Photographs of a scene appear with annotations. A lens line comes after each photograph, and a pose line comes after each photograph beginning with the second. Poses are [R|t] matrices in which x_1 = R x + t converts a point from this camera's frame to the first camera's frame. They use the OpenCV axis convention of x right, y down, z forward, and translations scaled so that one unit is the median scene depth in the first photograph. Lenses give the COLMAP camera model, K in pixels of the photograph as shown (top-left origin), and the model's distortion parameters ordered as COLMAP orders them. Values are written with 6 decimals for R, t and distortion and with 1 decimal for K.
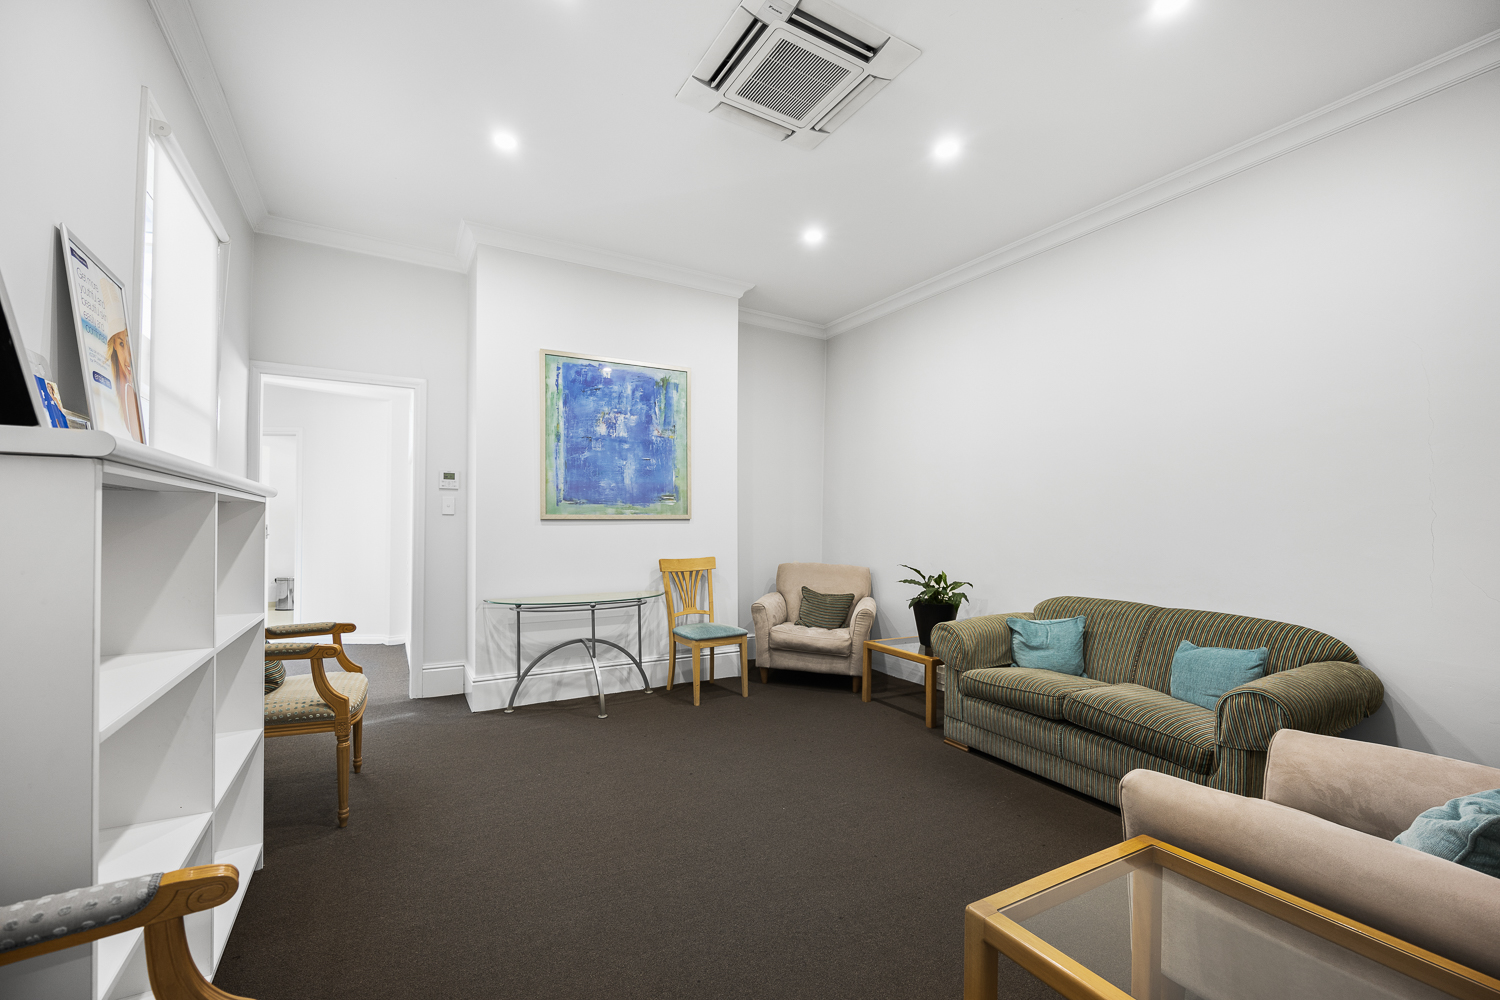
lens RADIAL K [[635.4, 0, 746.0], [0, 635.4, 523.2], [0, 0, 1]] dist [-0.000083, -0.000177]
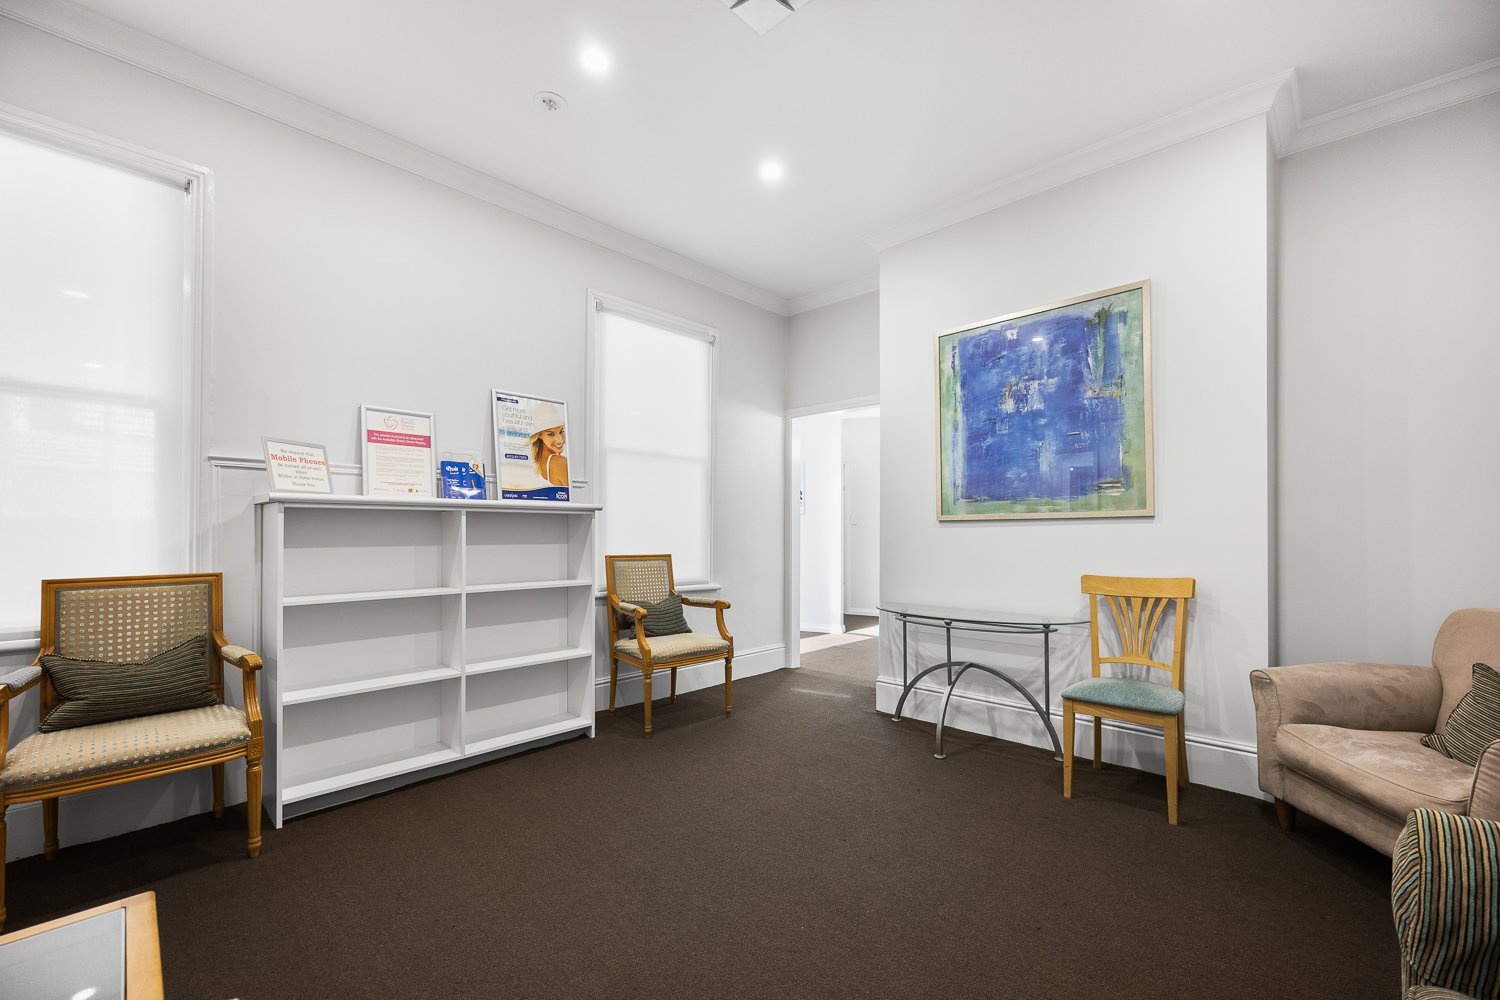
lens RADIAL K [[635.4, 0, 750.2], [0, 635.4, 529.7], [0, 0, 1]] dist [-0.000083, -0.000177]
pose [[0.251693, -0.005412, -0.967792, 0.458164], [0.003983, 0.999982, -0.004556, 0.008963], [0.967799, -0.002708, 0.251710, 0.485216]]
